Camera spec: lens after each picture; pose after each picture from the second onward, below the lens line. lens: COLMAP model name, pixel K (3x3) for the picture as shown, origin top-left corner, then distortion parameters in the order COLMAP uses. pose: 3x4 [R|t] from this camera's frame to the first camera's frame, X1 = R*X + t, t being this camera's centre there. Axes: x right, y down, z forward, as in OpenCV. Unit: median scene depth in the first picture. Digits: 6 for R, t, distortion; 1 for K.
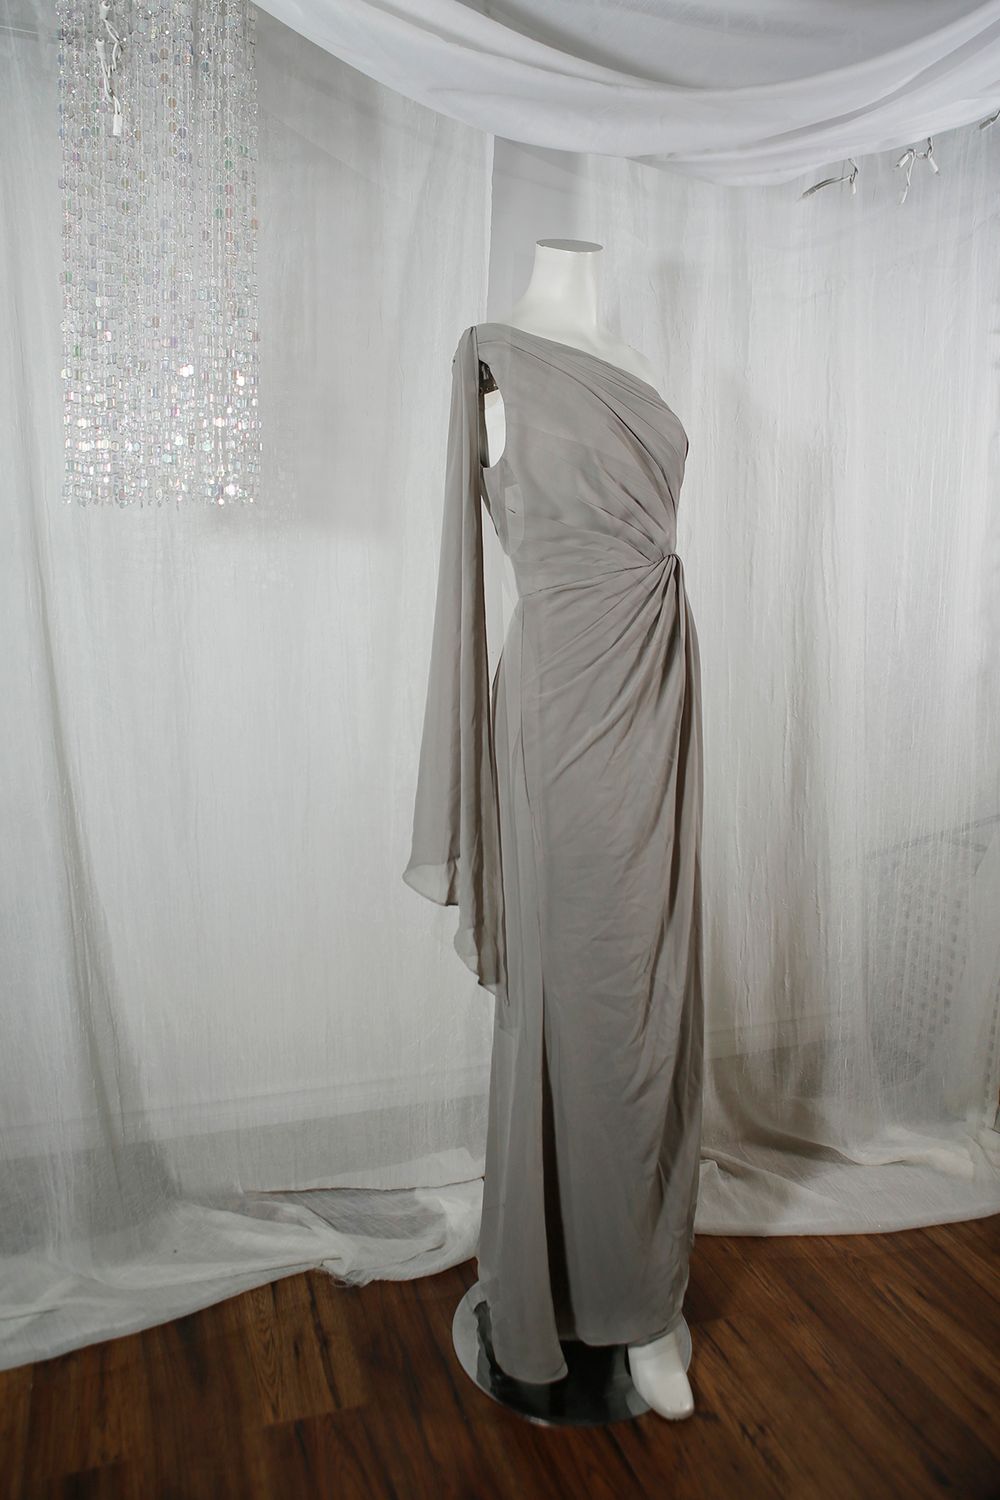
lens RADIAL K [[1109.2, 0, 484.5], [0, 1109.2, 697.7], [0, 0, 1]] dist [-0.056123, 0.037699]
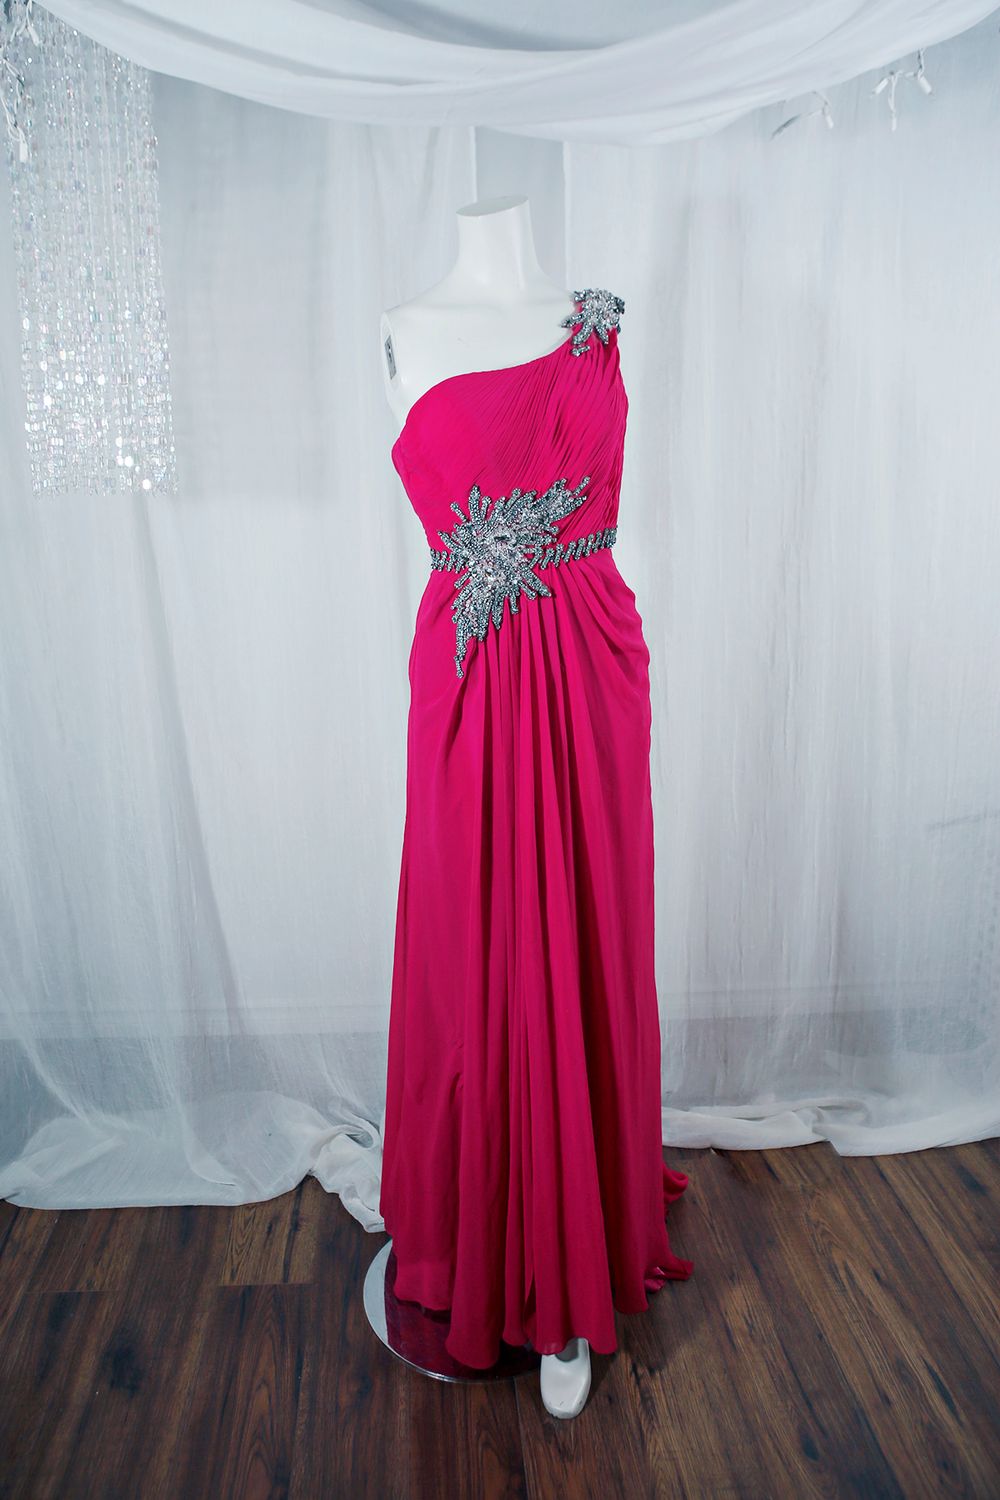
lens RADIAL K [[1109.2, 0, 472.8], [0, 1109.2, 701.3], [0, 0, 1]] dist [-0.056123, 0.037699]
pose [[0.962970, 0.032345, -0.267661, 0.329632], [-0.012765, 0.997134, 0.074573, -0.042552], [0.269306, -0.068395, 0.960623, -0.008149]]
